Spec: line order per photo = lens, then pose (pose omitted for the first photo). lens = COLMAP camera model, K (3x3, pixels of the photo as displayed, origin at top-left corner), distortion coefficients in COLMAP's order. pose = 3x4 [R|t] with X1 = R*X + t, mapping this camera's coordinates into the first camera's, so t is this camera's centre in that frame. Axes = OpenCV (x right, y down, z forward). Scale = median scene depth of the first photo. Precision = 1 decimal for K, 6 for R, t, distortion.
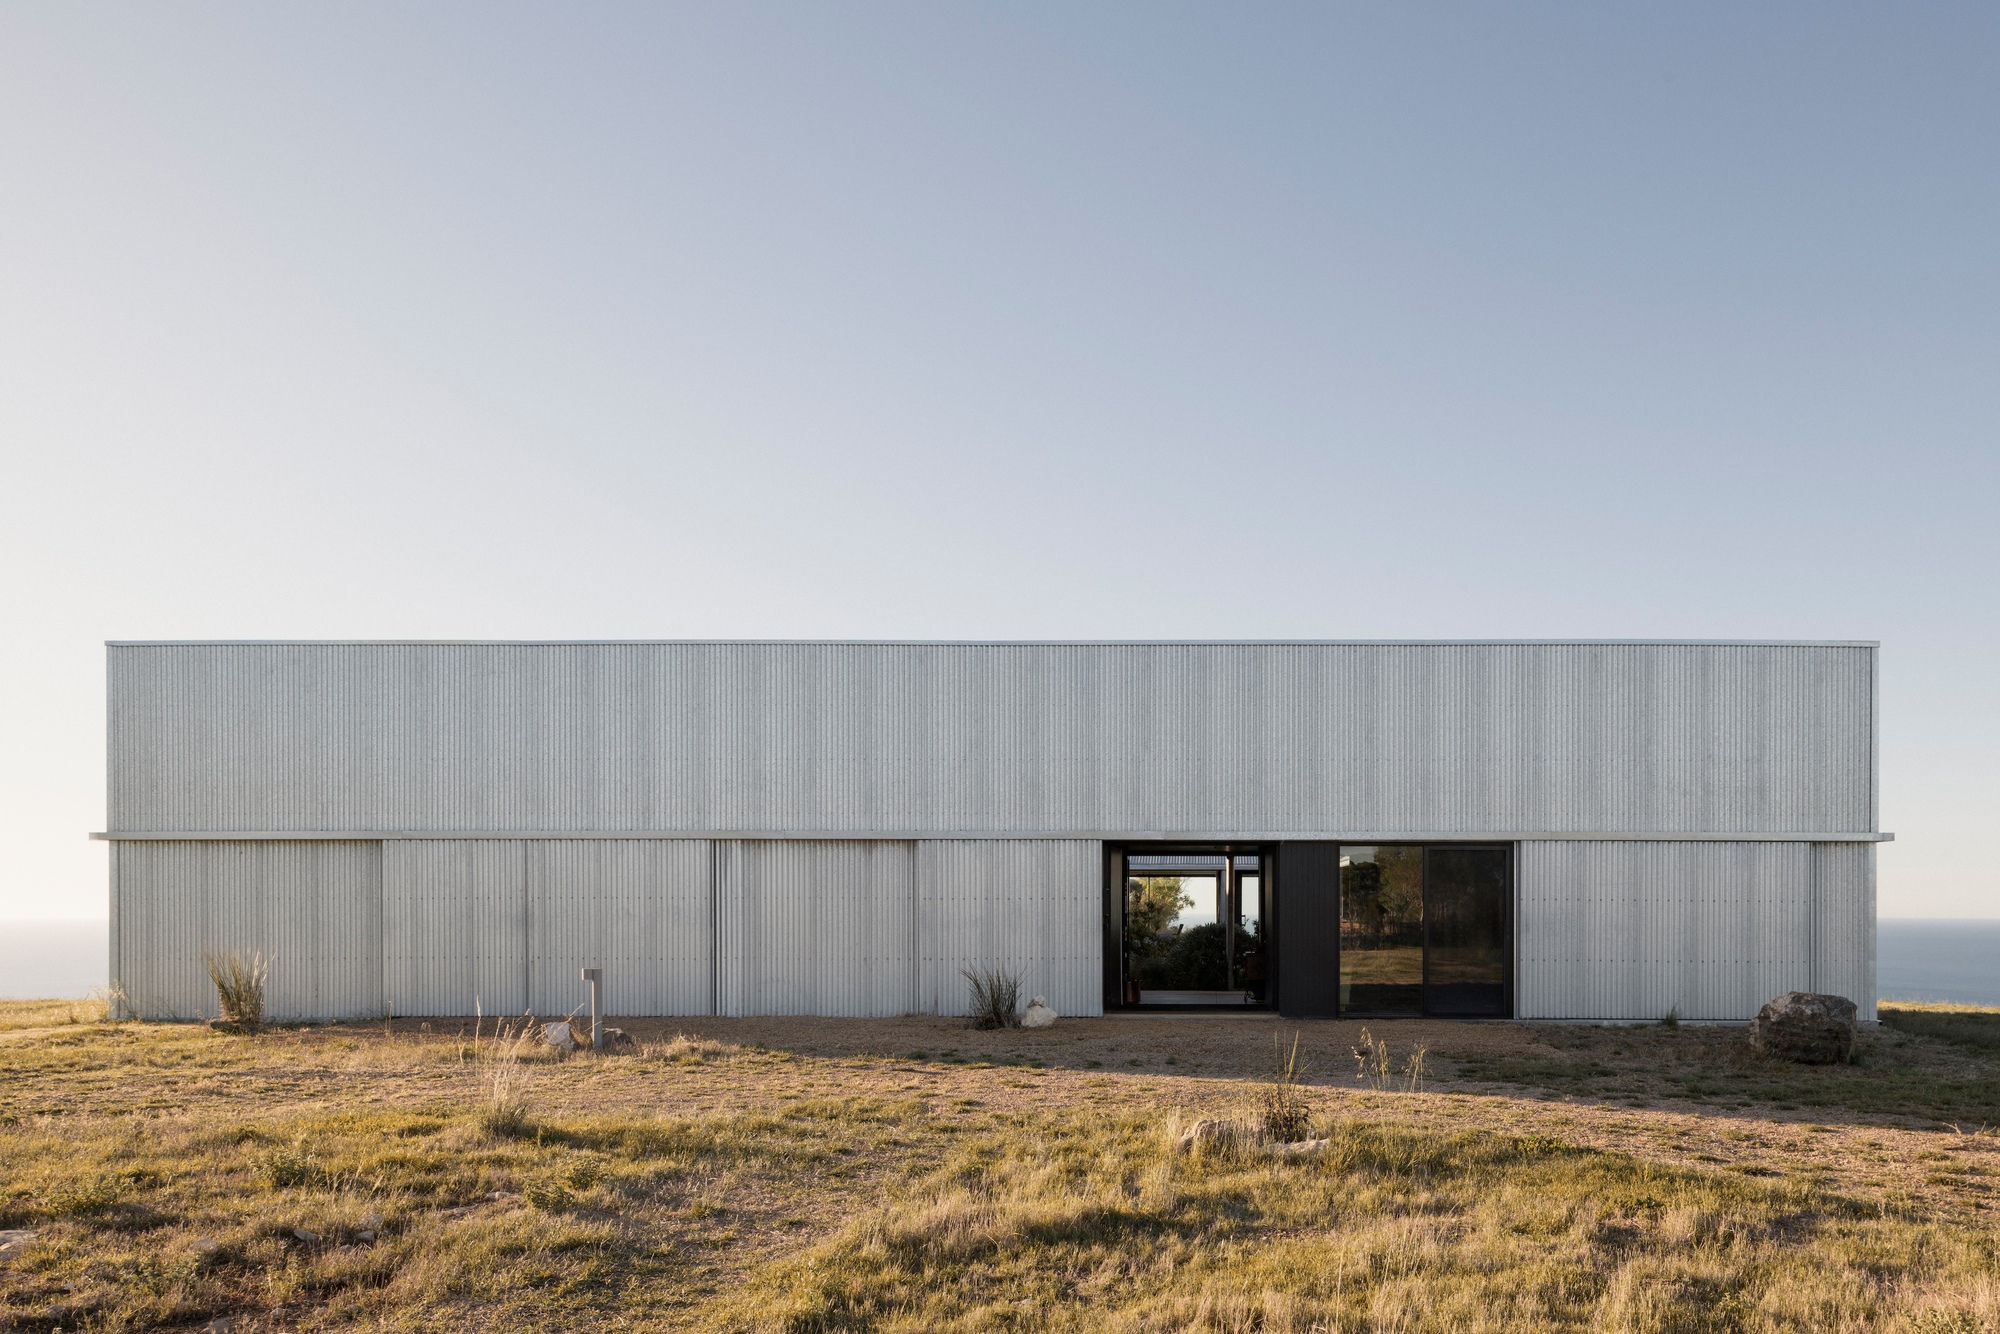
lens RADIAL K [[5164.9, 0, 1001.3], [0, 5164.9, 660.8], [0, 0, 1]] dist [0.025239, 0.000000]
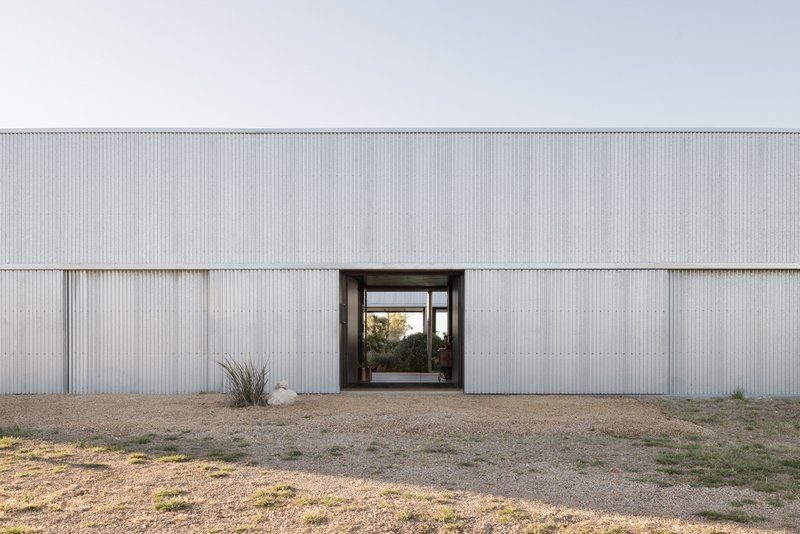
lens RADIAL K [[2065.9, 0, 398.6], [0, 2065.9, 268.0], [0, 0, 1]] dist [0.025239, 0.000000]
pose [[0.999582, -0.001044, 0.028908, 0.019252], [0.000595, 0.999879, 0.015556, 0.025255], [-0.028921, -0.015532, 0.999461, 0.426448]]
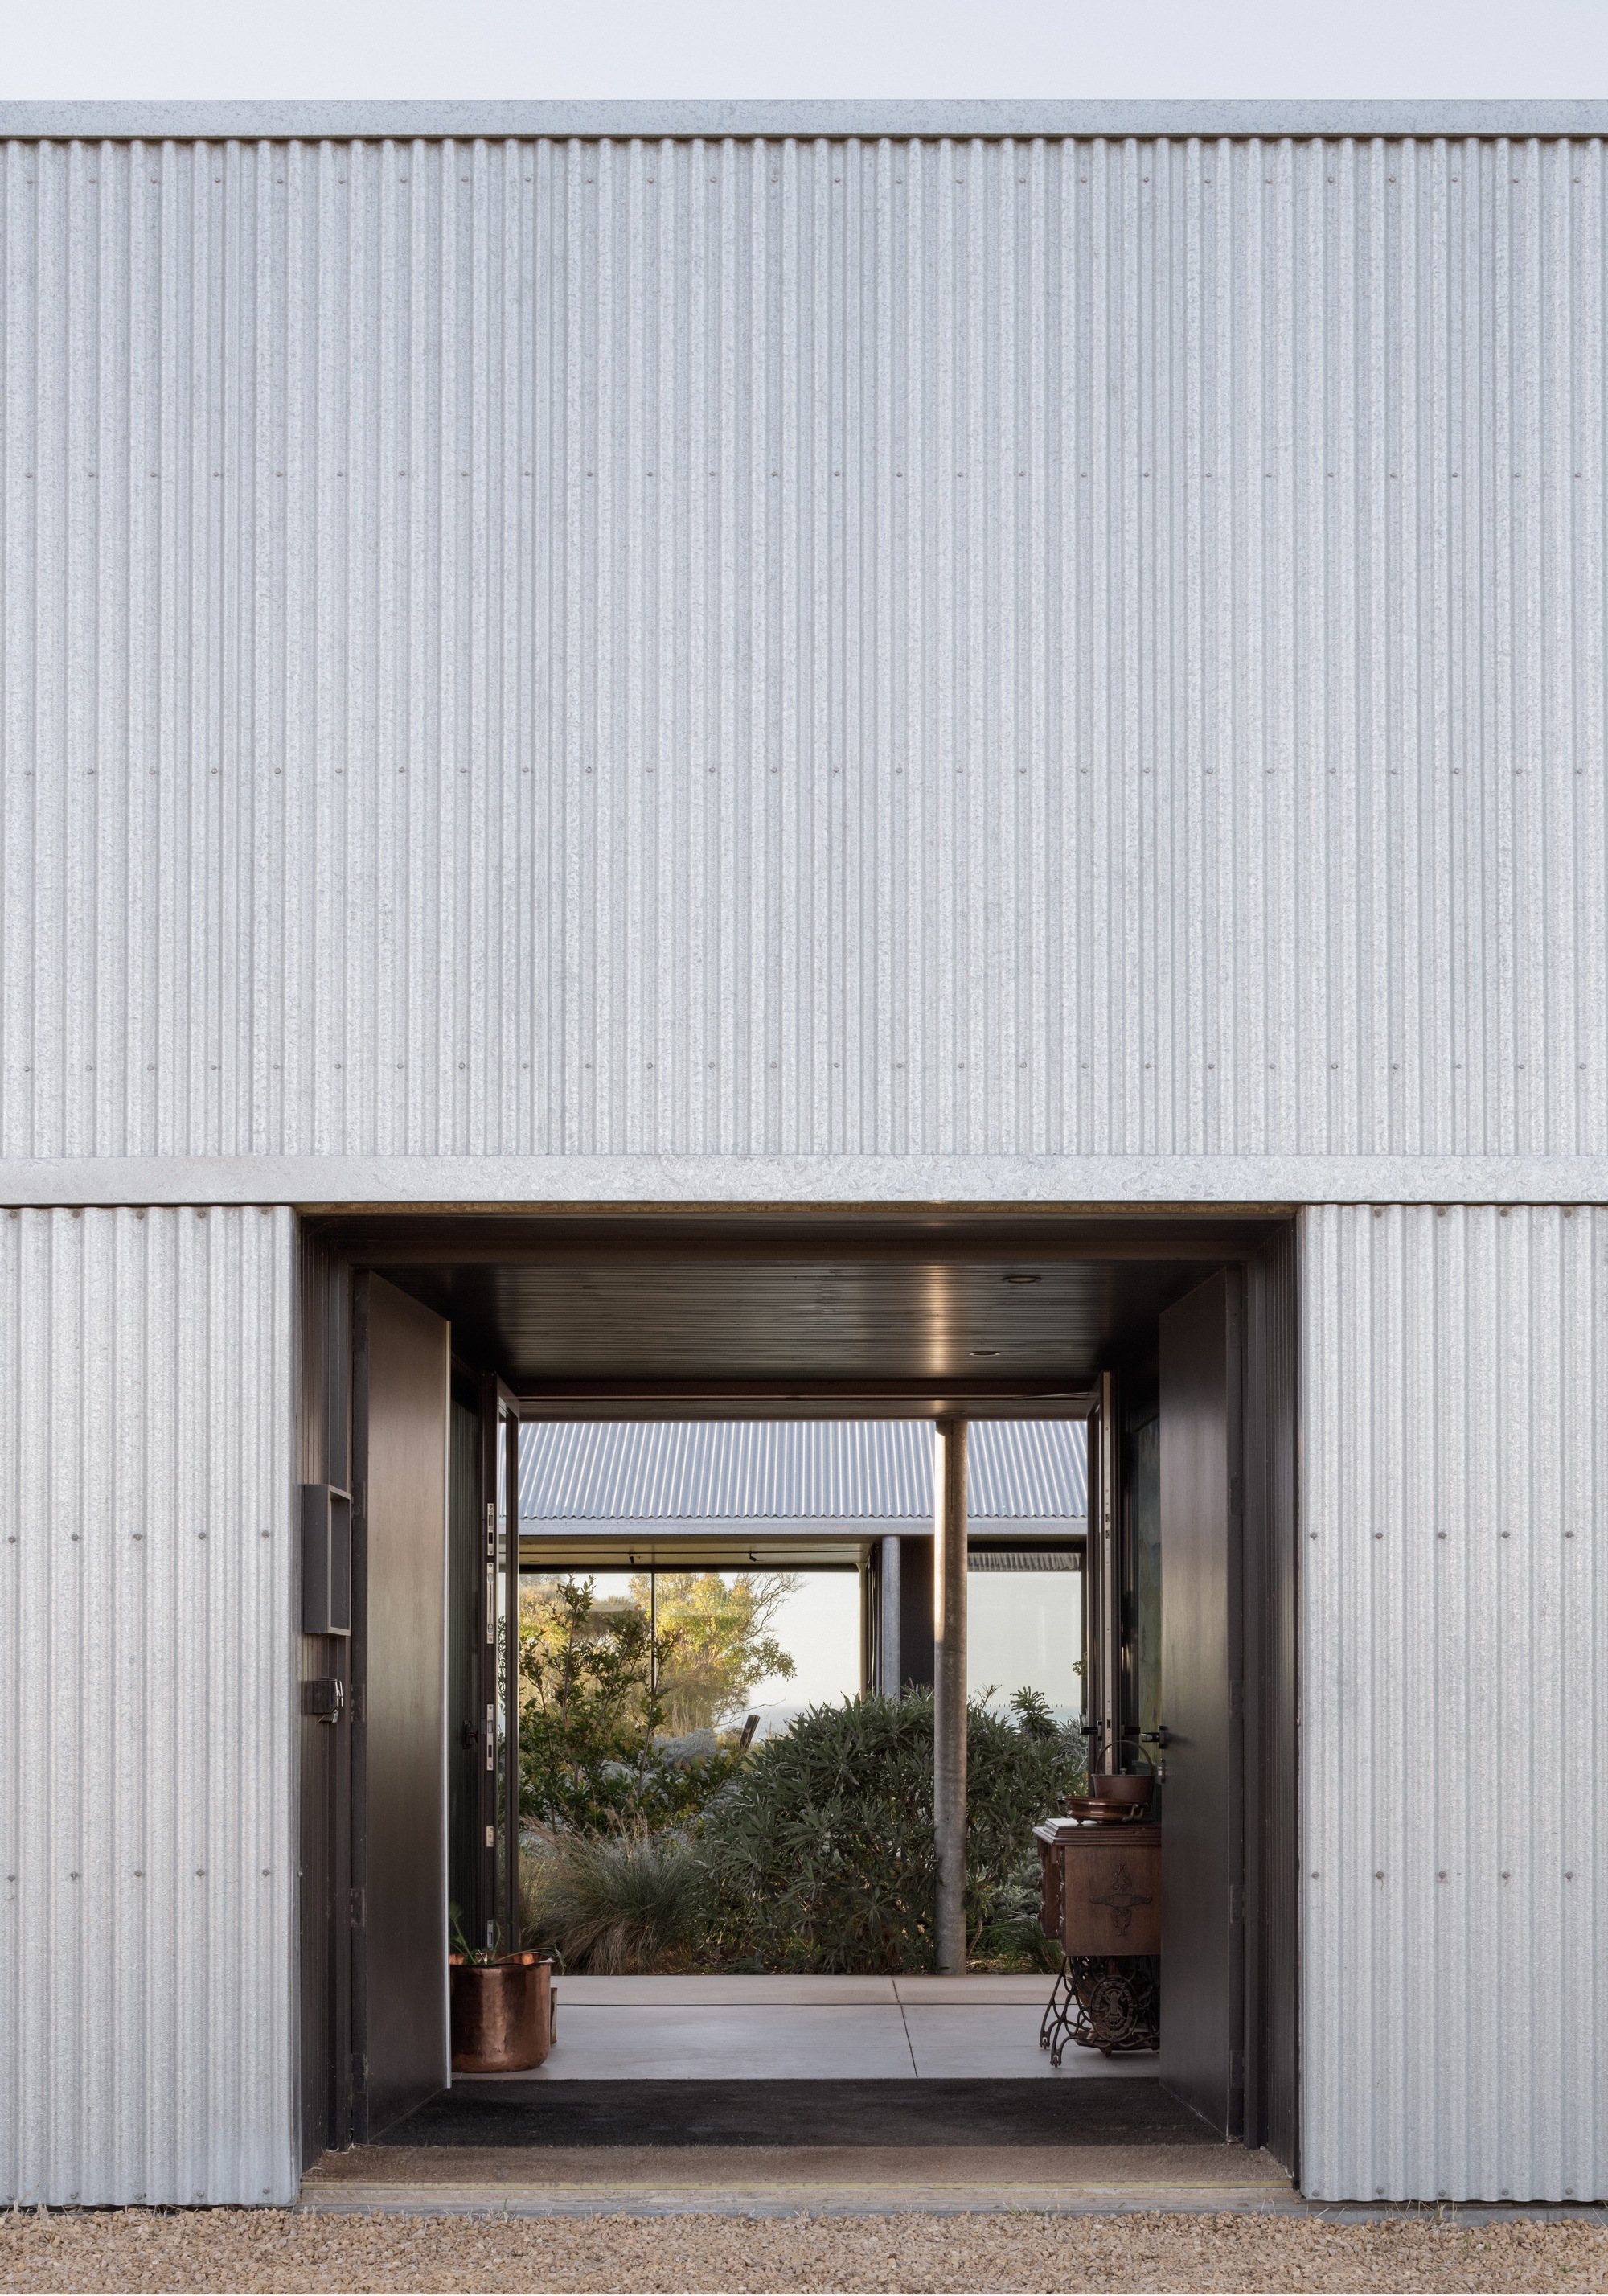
lens RADIAL K [[10966.8, 0, 800.9], [0, 10966.8, 1146.4], [0, 0, 1]] dist [-0.930650, 0.000000]
pose [[0.999250, 0.000328, 0.038708, 0.022204], [-0.000233, 0.999997, -0.002462, 0.033331], [-0.038709, 0.002451, 0.999248, 0.619182]]
